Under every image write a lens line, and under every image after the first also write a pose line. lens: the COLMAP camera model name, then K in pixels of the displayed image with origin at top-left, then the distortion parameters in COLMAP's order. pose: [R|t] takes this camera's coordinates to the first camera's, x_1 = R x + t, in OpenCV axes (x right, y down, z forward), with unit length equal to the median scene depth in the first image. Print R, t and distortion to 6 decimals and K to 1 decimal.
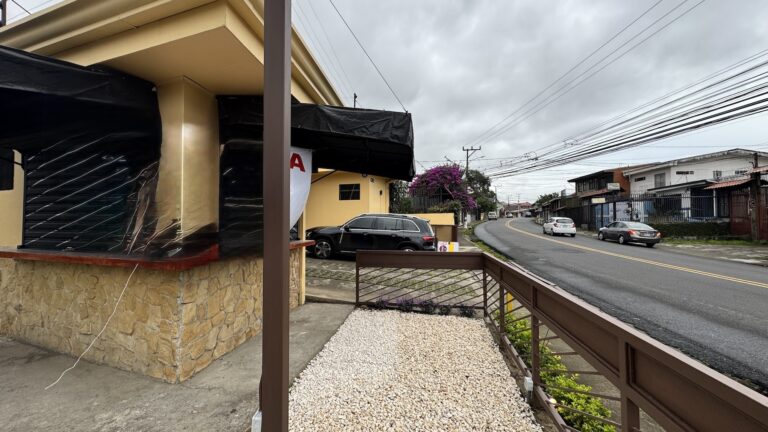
lens RADIAL K [[305.0, 0, 386.4], [0, 305.0, 216.2], [0, 0, 1]] dist [0.000062, 0.000089]
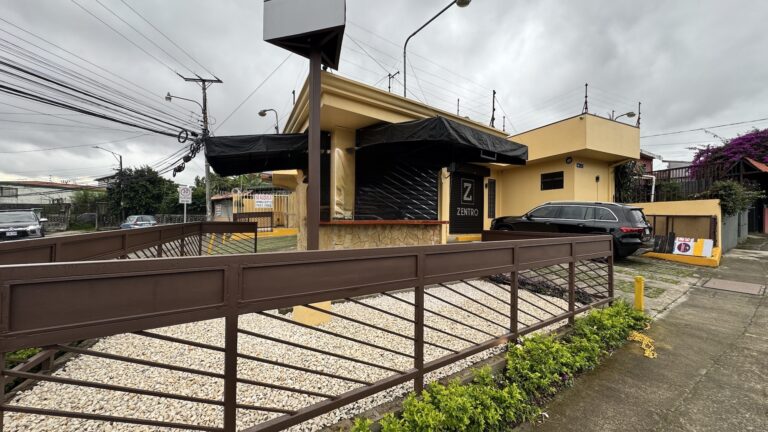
lens RADIAL K [[305.0, 0, 386.4], [0, 305.0, 216.2], [0, 0, 1]] dist [0.000062, 0.000089]
pose [[0.709450, -0.001531, -0.704754, 0.188099], [0.007596, 0.999956, 0.005474, 0.020866], [0.704715, -0.009237, 0.709430, -0.028373]]
